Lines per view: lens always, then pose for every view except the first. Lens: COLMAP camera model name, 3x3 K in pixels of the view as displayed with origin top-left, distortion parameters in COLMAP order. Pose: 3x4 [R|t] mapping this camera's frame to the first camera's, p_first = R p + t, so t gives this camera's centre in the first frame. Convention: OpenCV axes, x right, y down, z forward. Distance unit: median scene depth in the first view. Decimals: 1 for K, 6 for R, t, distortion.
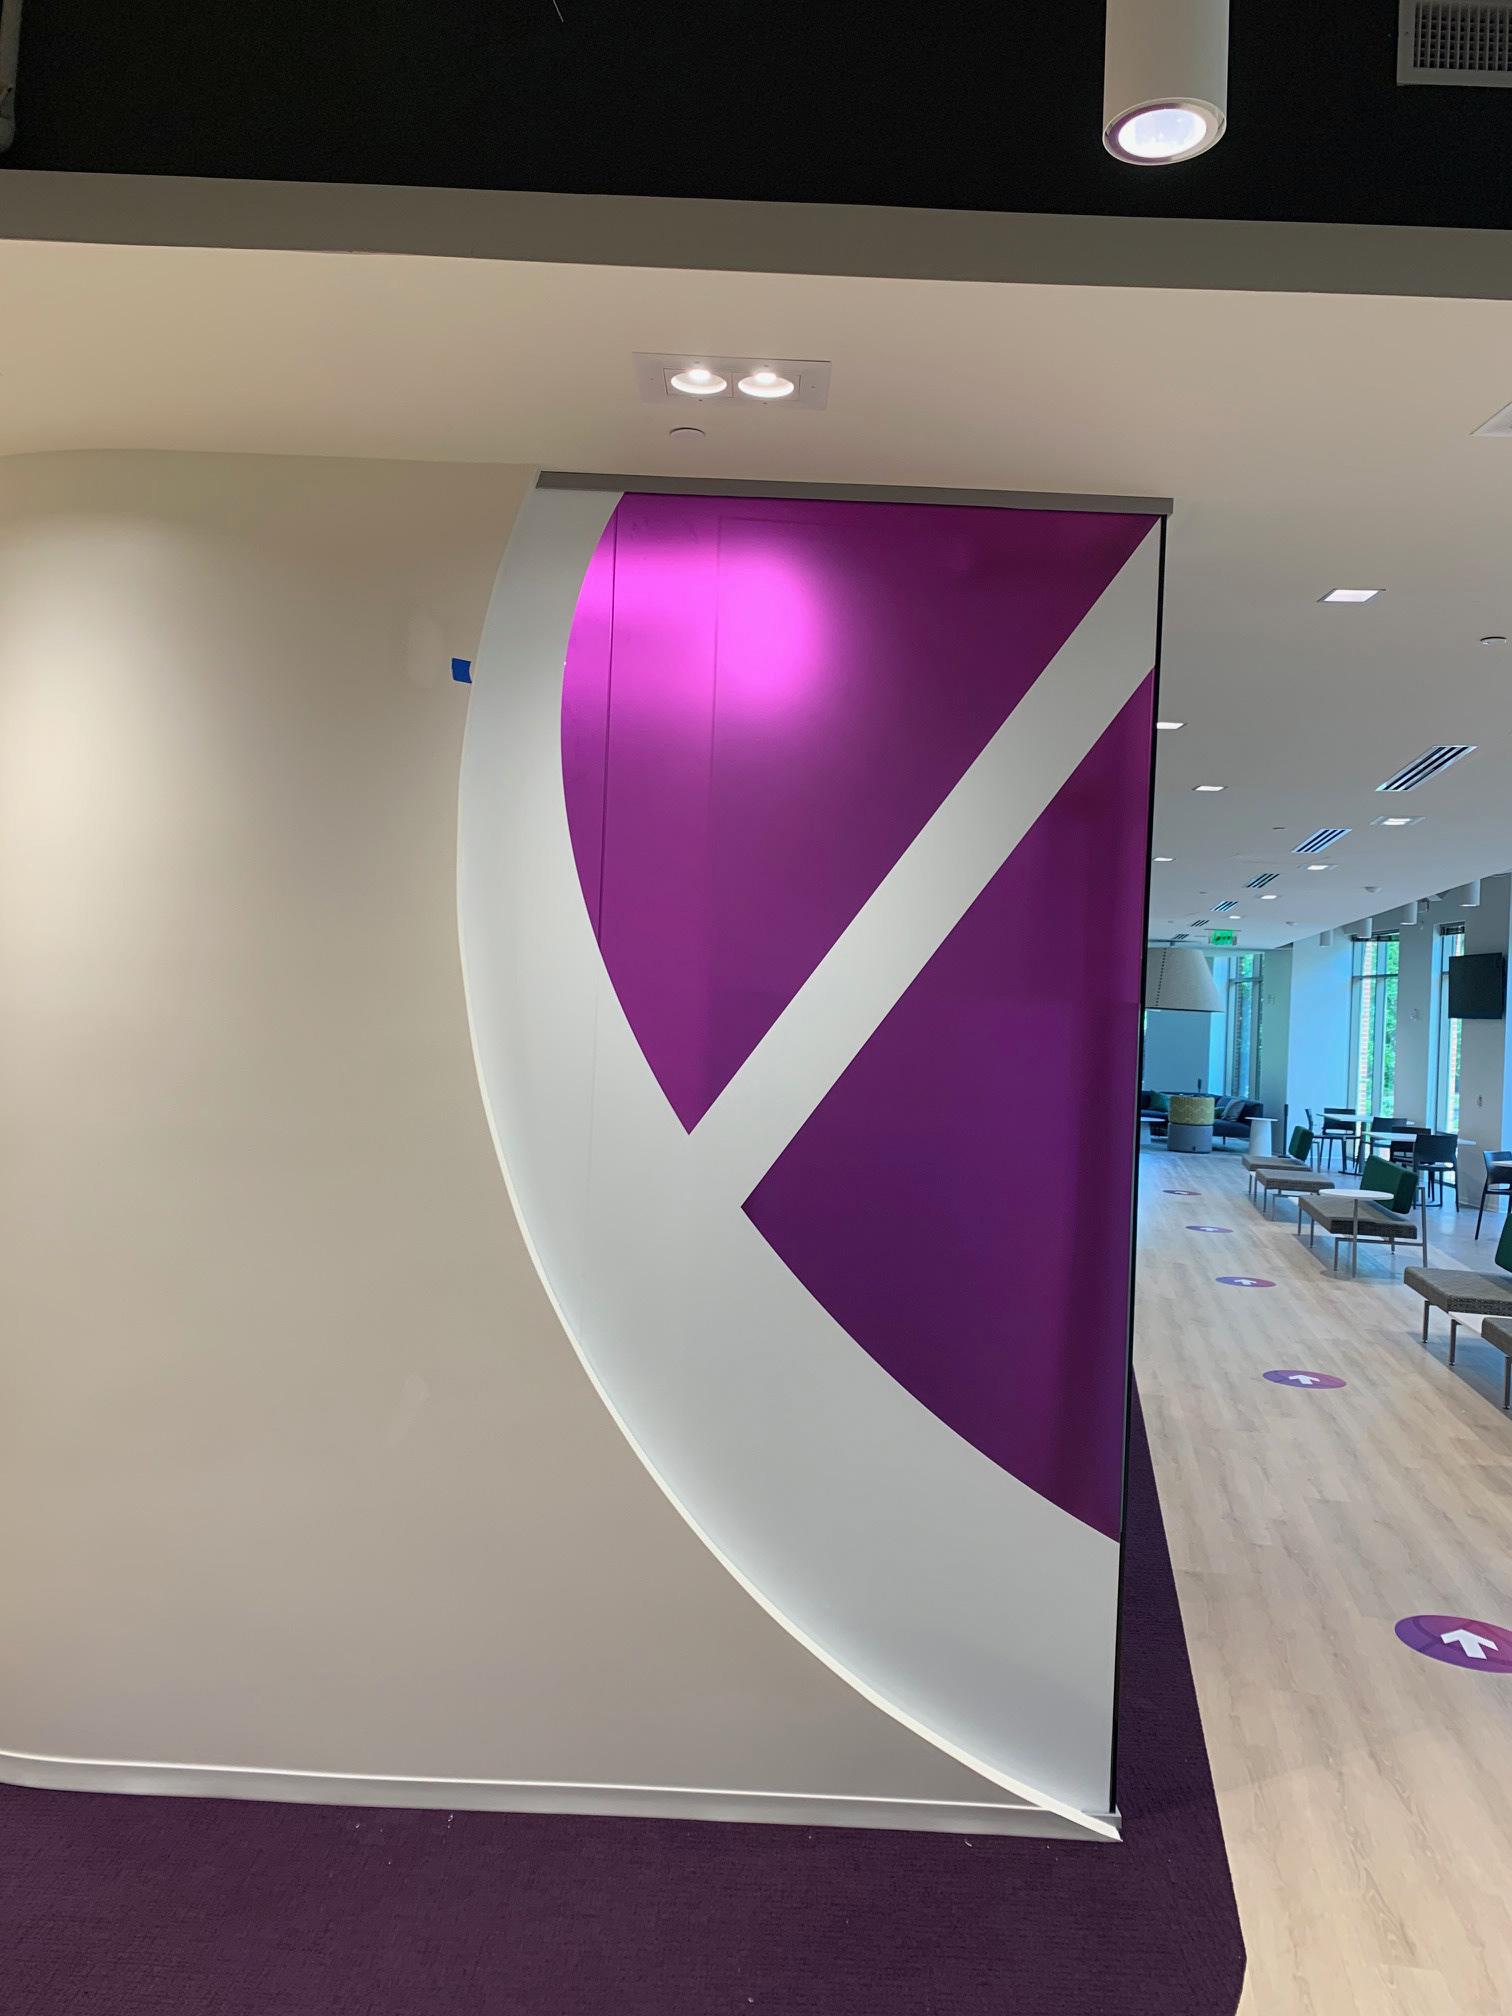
lens RADIAL K [[1512.8, 0, 751.0], [0, 1512.8, 1003.5], [0, 0, 1]] dist [0.043020, -0.027918]
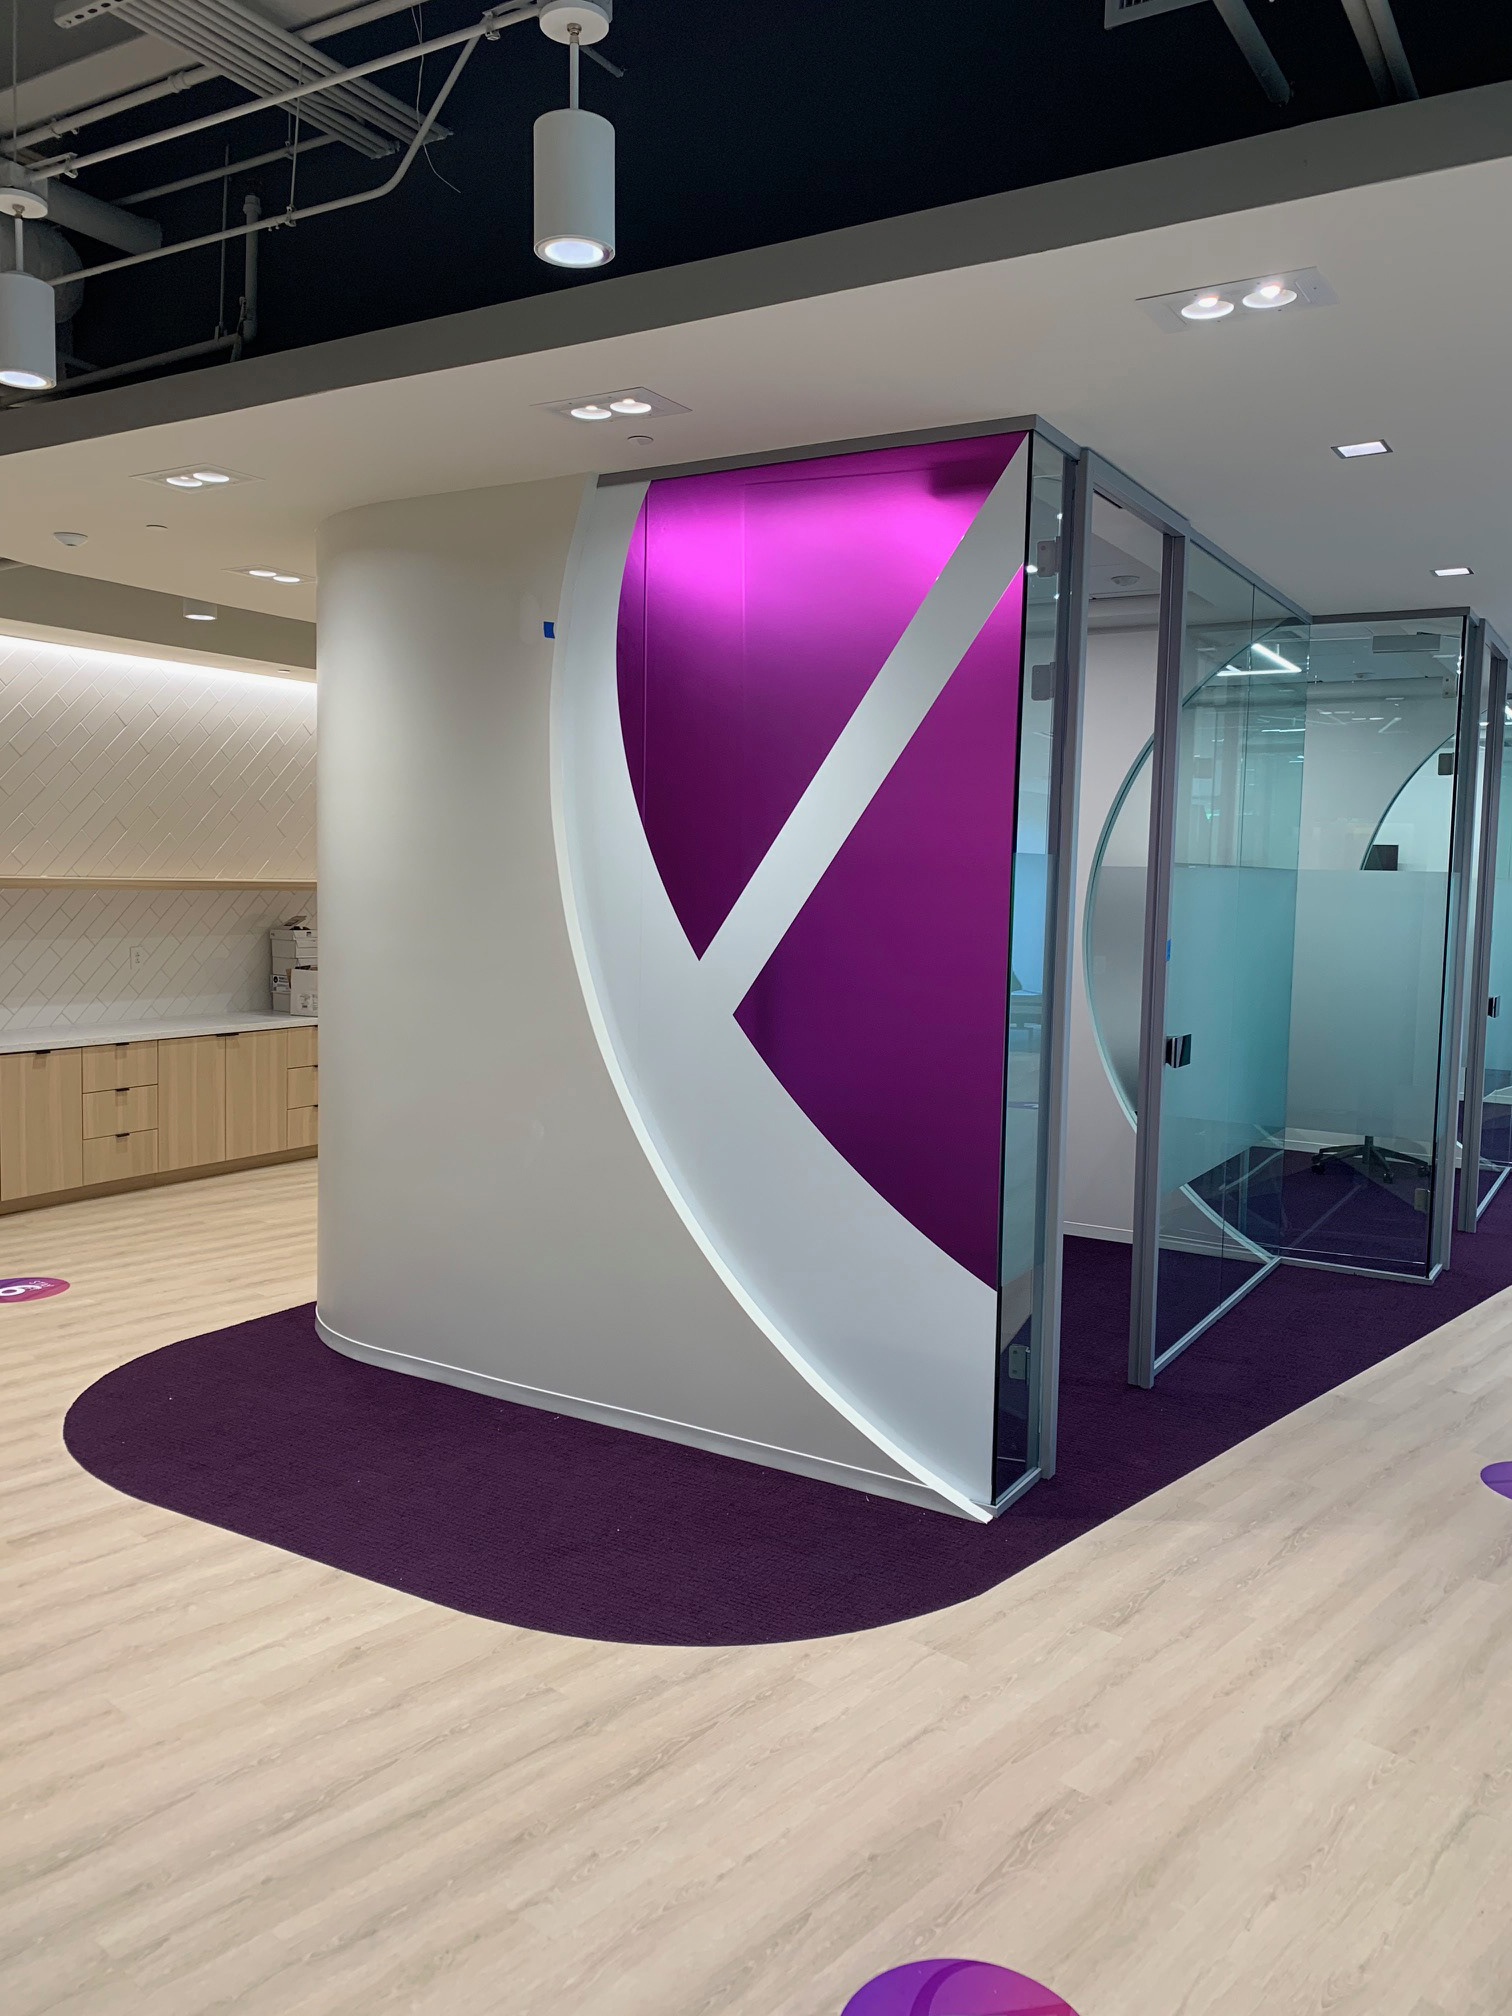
lens RADIAL K [[1512.8, 0, 765.8], [0, 1512.8, 1004.6], [0, 0, 1]] dist [0.043020, -0.027918]
pose [[0.860934, 0.022069, -0.508238, 0.696852], [0.015992, 0.997391, 0.070398, 0.031655], [0.508466, -0.068736, 0.858334, -0.131217]]
